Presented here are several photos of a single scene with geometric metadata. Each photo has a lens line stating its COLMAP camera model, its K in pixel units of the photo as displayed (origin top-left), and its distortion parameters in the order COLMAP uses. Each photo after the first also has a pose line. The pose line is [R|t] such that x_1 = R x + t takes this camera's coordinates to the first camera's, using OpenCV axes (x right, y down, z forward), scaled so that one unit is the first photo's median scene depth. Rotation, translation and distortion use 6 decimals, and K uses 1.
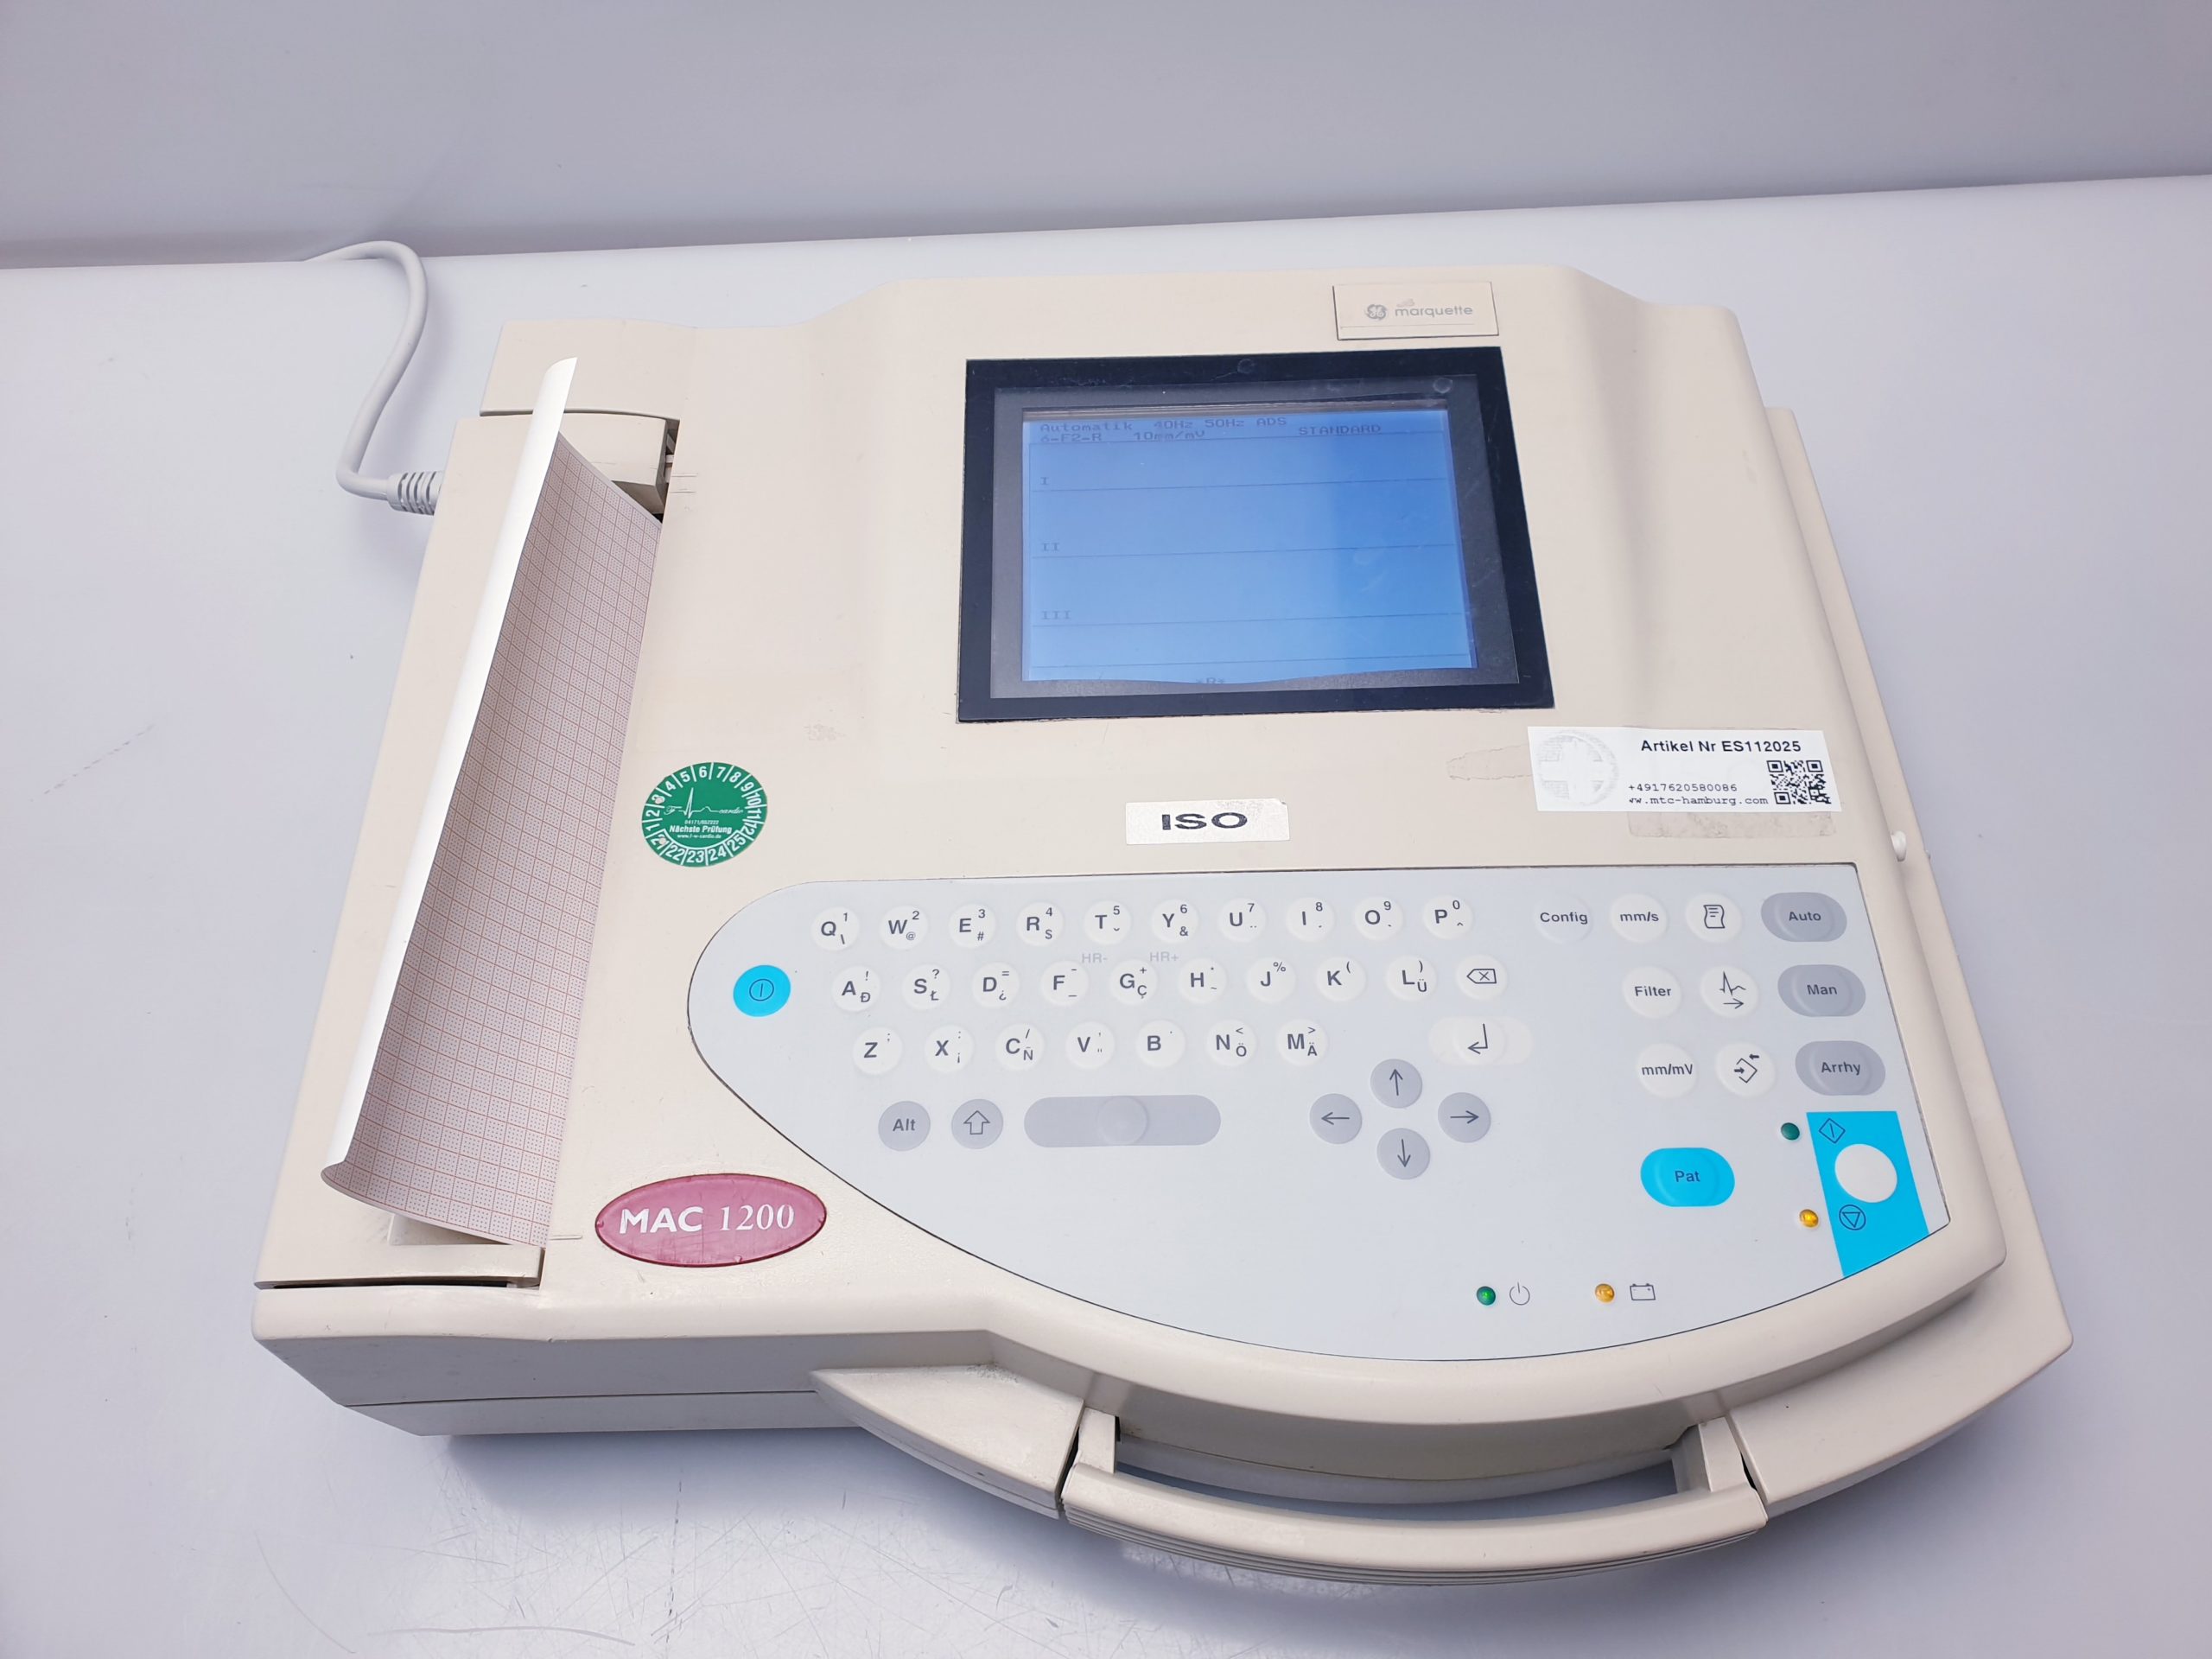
lens RADIAL K [[1770.4, 0, 1114.0], [0, 1770.4, 829.2], [0, 0, 1]] dist [0.009271, -0.014286]
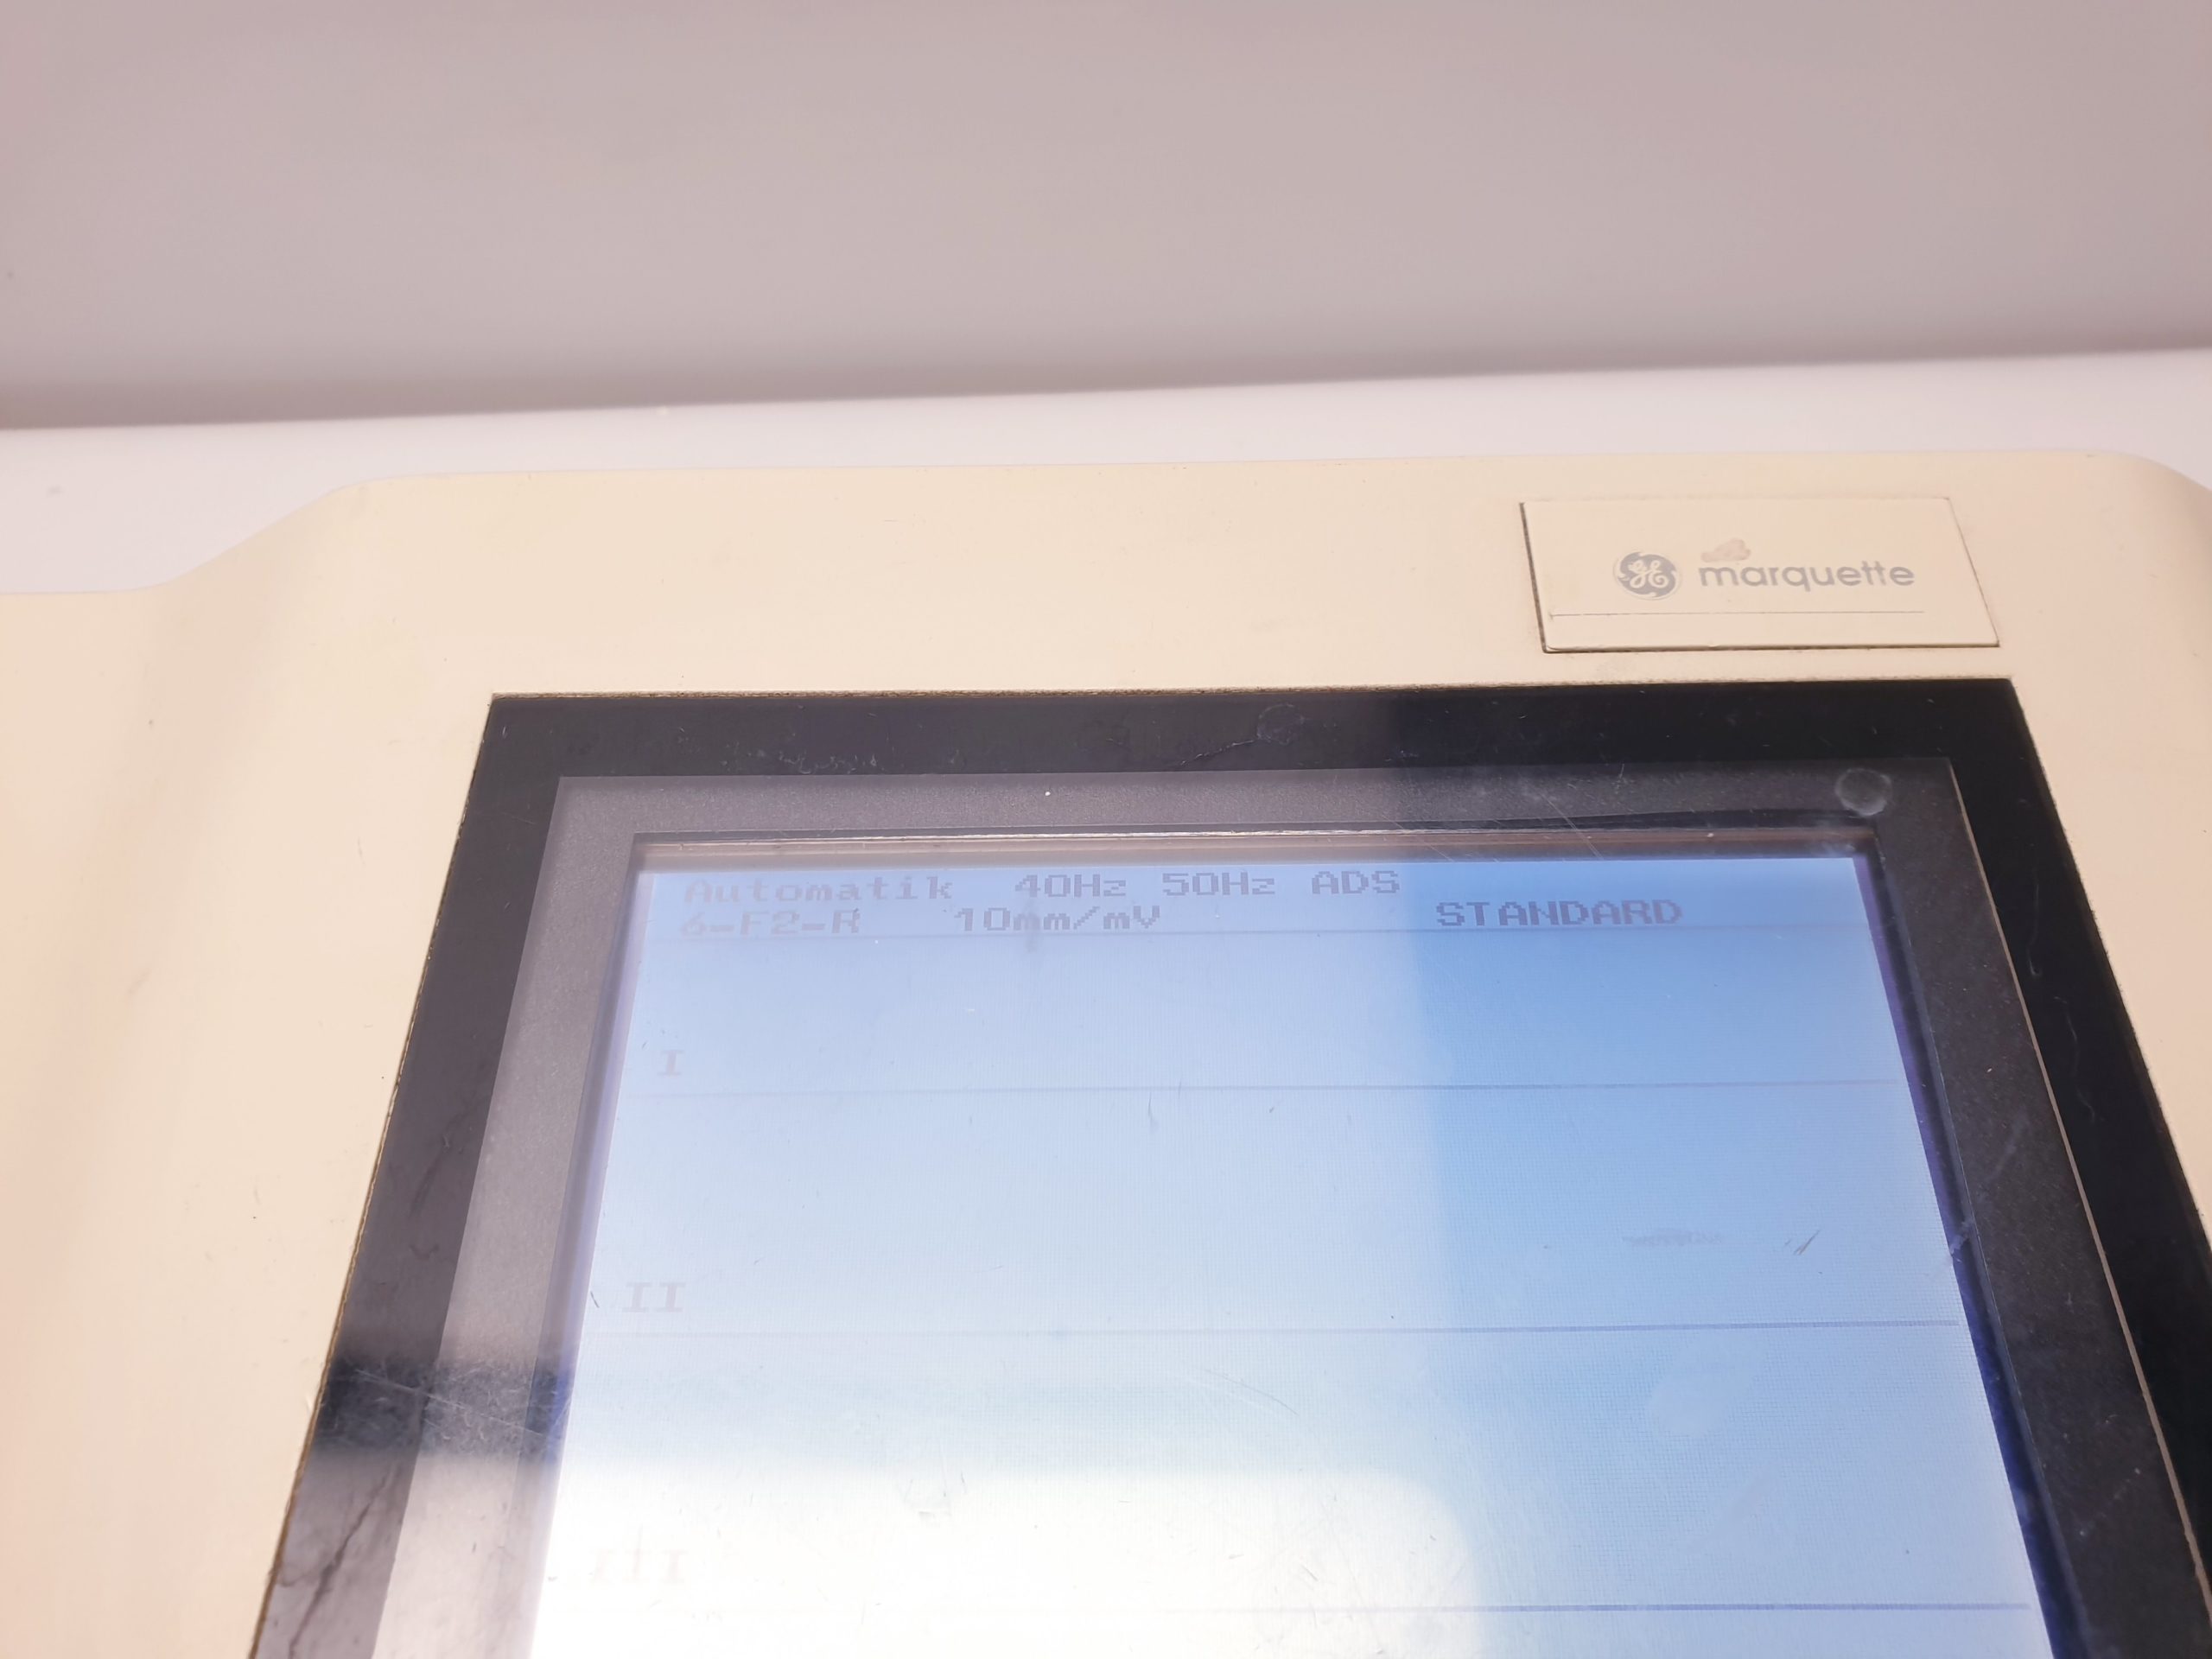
lens RADIAL K [[1770.4, 0, 1102.9], [0, 1770.4, 832.5], [0, 0, 1]] dist [0.009271, -0.014286]
pose [[0.999538, 0.016776, -0.025347, 0.052838], [-0.019513, 0.993531, -0.111876, -0.218762], [0.023306, 0.112319, 0.993399, 0.715589]]
